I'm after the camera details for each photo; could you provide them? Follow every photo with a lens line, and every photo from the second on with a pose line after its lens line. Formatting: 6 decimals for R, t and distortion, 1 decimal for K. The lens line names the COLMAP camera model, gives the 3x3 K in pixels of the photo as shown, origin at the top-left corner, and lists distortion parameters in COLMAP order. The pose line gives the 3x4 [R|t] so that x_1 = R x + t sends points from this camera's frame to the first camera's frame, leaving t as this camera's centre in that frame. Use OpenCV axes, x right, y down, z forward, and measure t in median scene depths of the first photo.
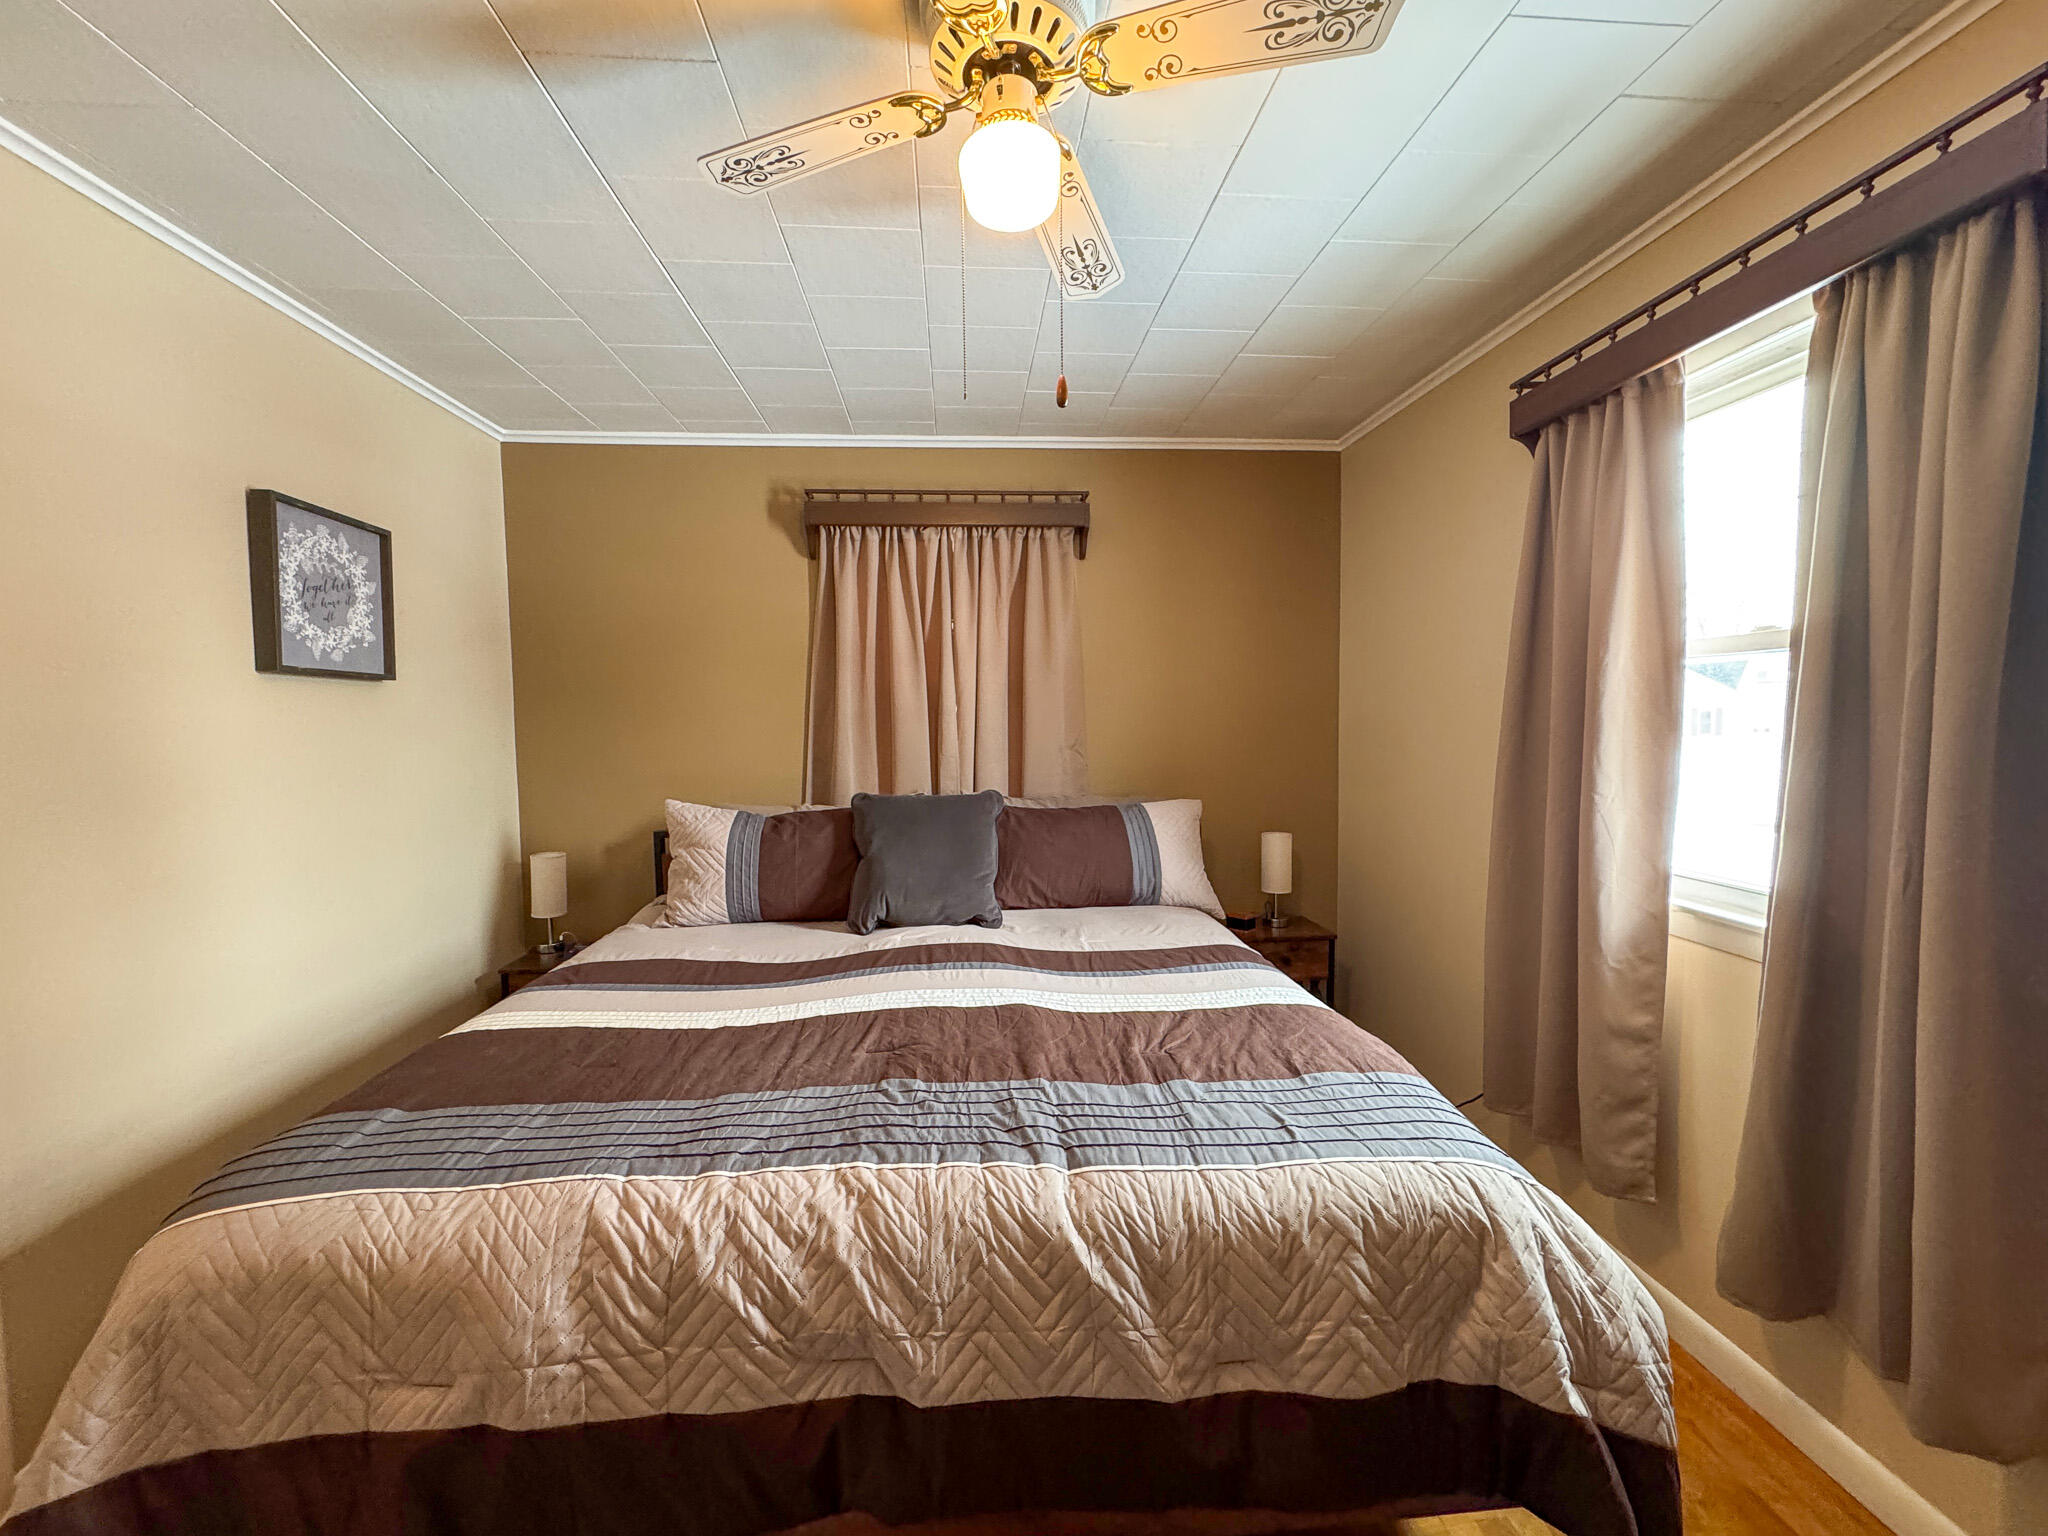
lens RADIAL K [[824.3, 0, 1031.0], [0, 824.3, 769.6], [0, 0, 1]] dist [-0.000149, 0.000086]
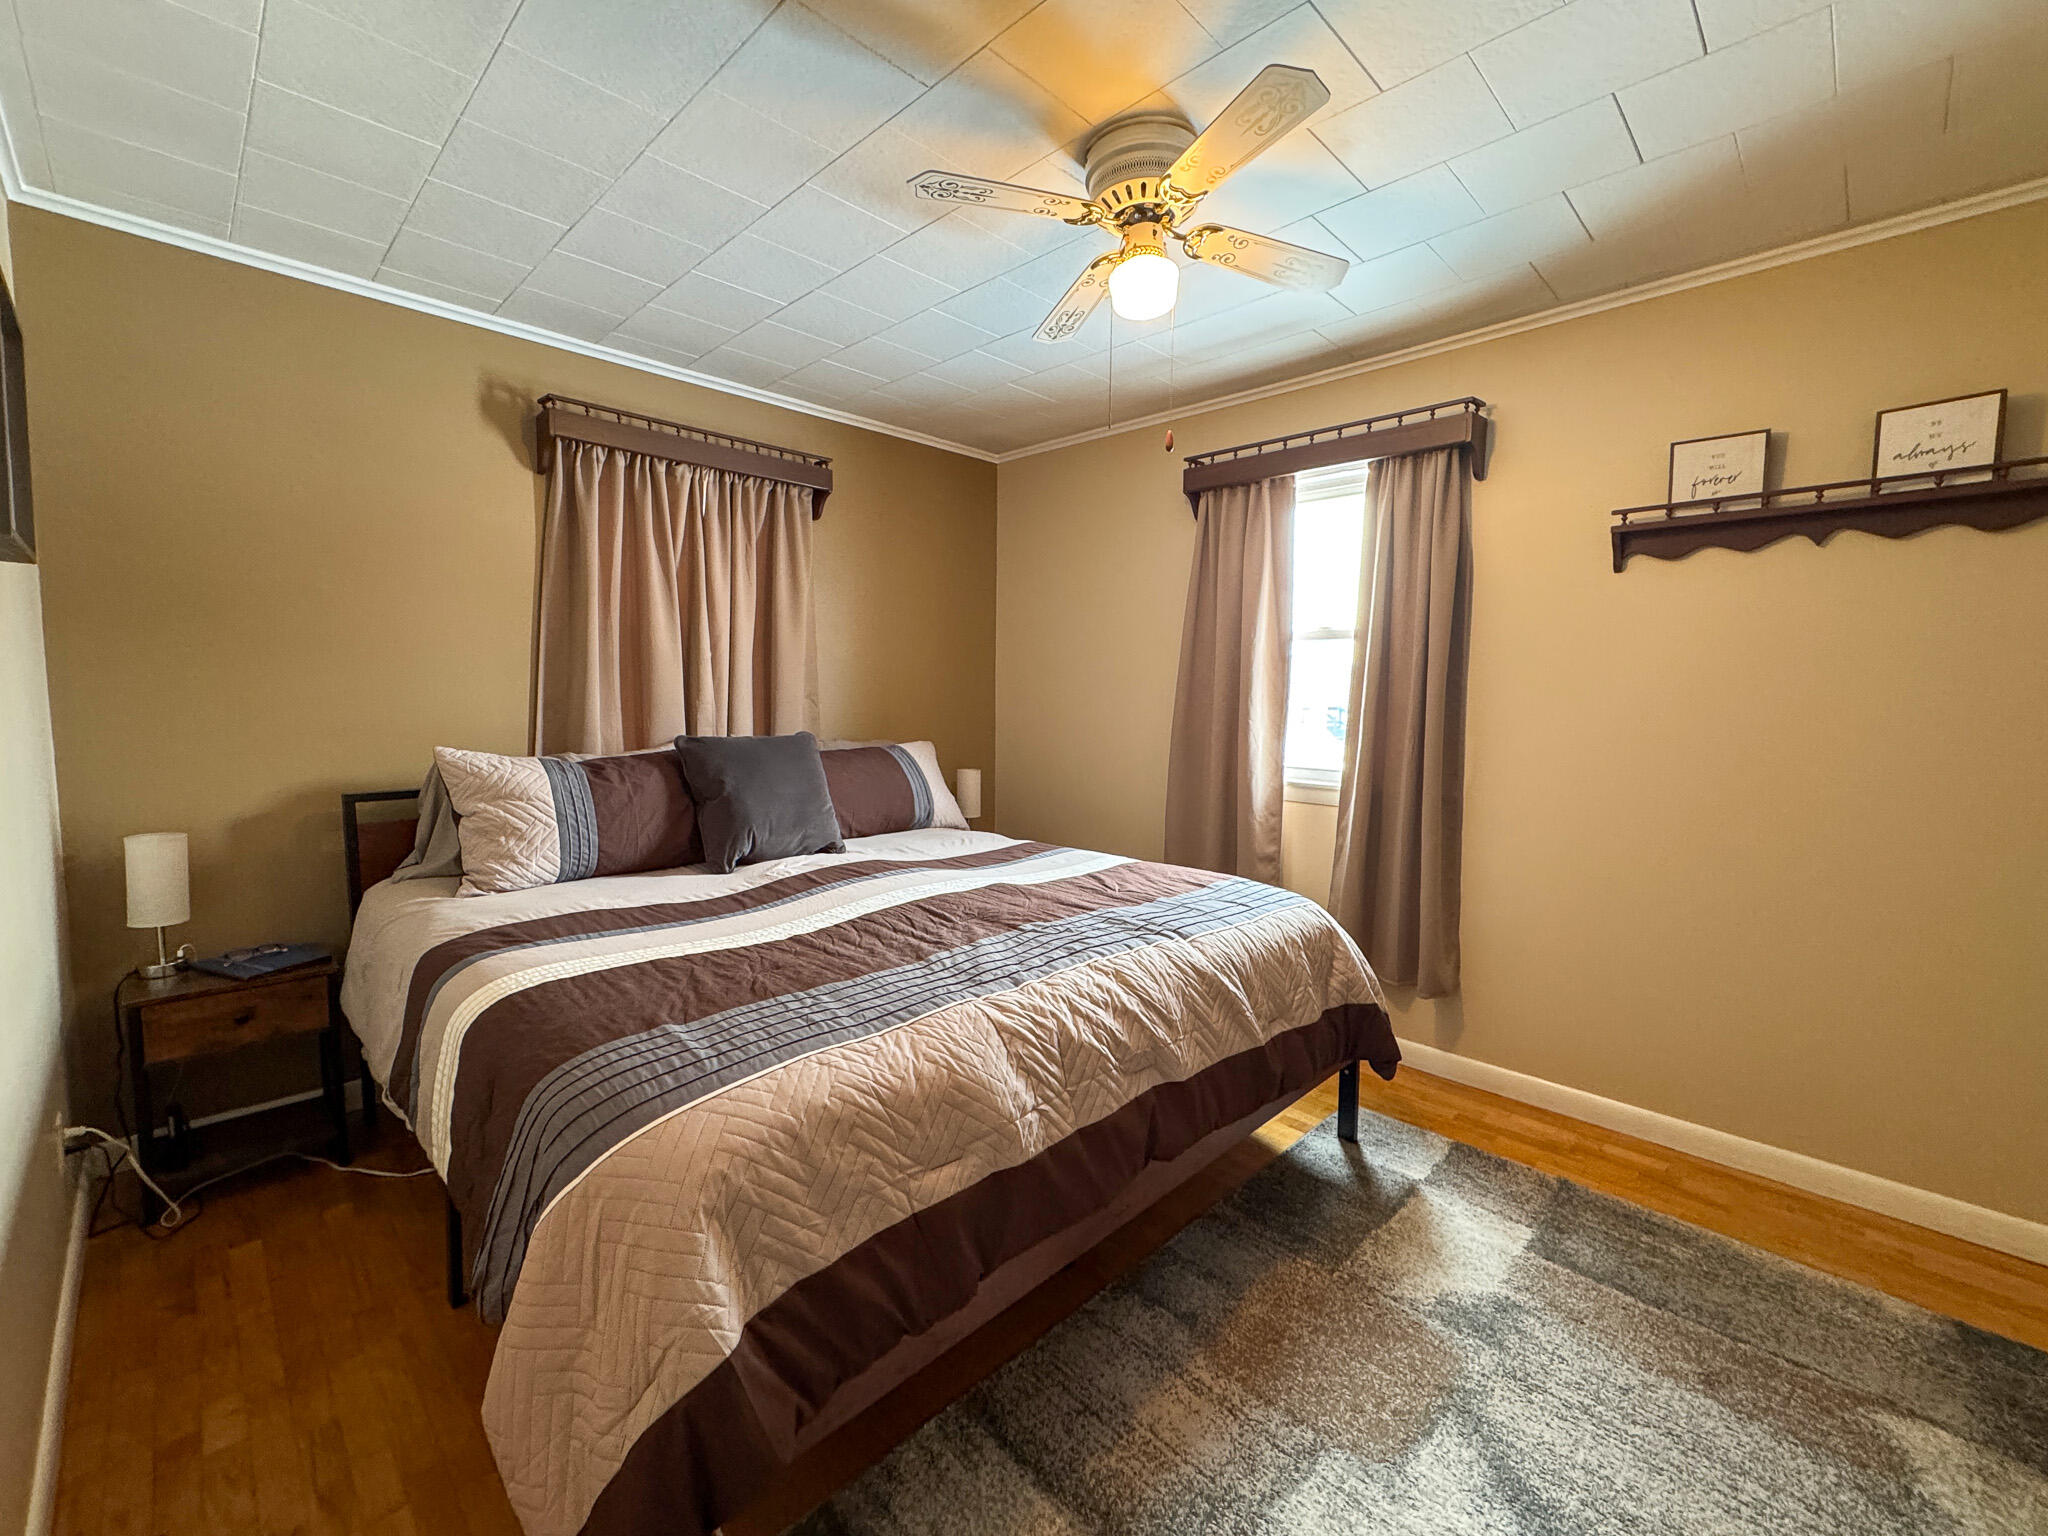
lens RADIAL K [[845.4, 0, 1024.0], [0, 845.4, 768.0], [0, 0, 1]] dist [-0.002463, -0.000161]
pose [[0.763112, -0.036877, 0.645213, -0.842525], [0.020251, 0.999245, 0.033161, 0.064876], [-0.645948, -0.012239, 0.763283, -0.024087]]
